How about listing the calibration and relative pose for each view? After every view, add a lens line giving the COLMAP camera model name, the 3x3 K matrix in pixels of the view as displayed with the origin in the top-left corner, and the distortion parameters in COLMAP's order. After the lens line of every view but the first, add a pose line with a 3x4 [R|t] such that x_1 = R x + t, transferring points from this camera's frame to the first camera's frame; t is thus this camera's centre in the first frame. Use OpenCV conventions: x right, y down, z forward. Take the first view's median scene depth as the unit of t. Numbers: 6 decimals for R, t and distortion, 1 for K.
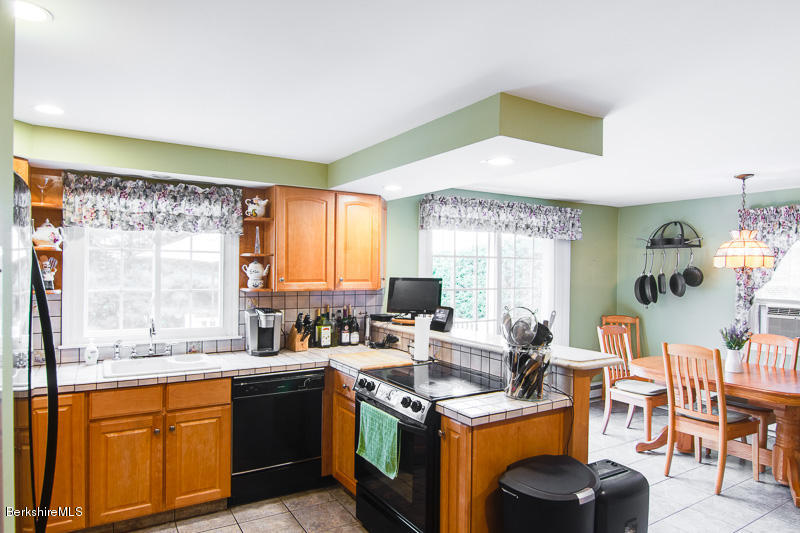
lens RADIAL K [[498.4, 0, 400.0], [0, 498.4, 268.4], [0, 0, 1]] dist [-0.003768, -0.012389]
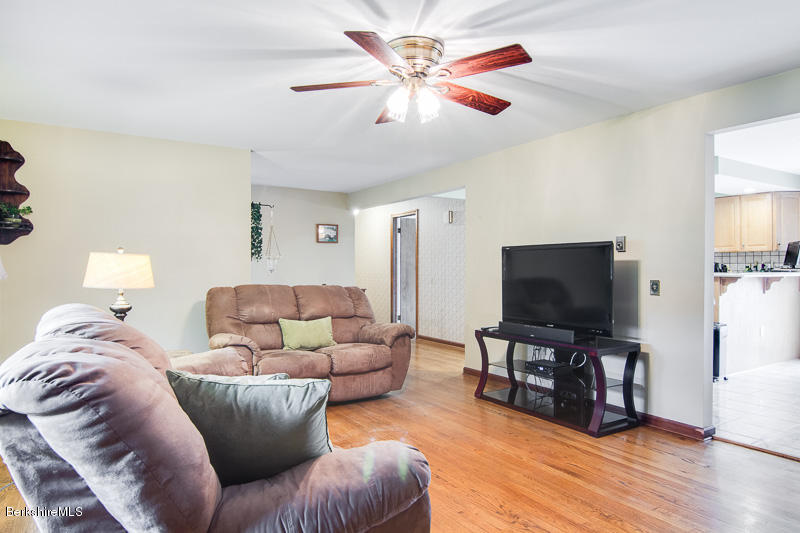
lens RADIAL K [[498.4, 0, 404.5], [0, 498.4, 266.9], [0, 0, 1]] dist [-0.003768, -0.012389]
pose [[0.001108, -0.008134, -0.999966, 1.778164], [-0.001052, 0.999966, -0.008135, 0.125389], [0.999999, 0.001061, 0.001100, -0.220724]]
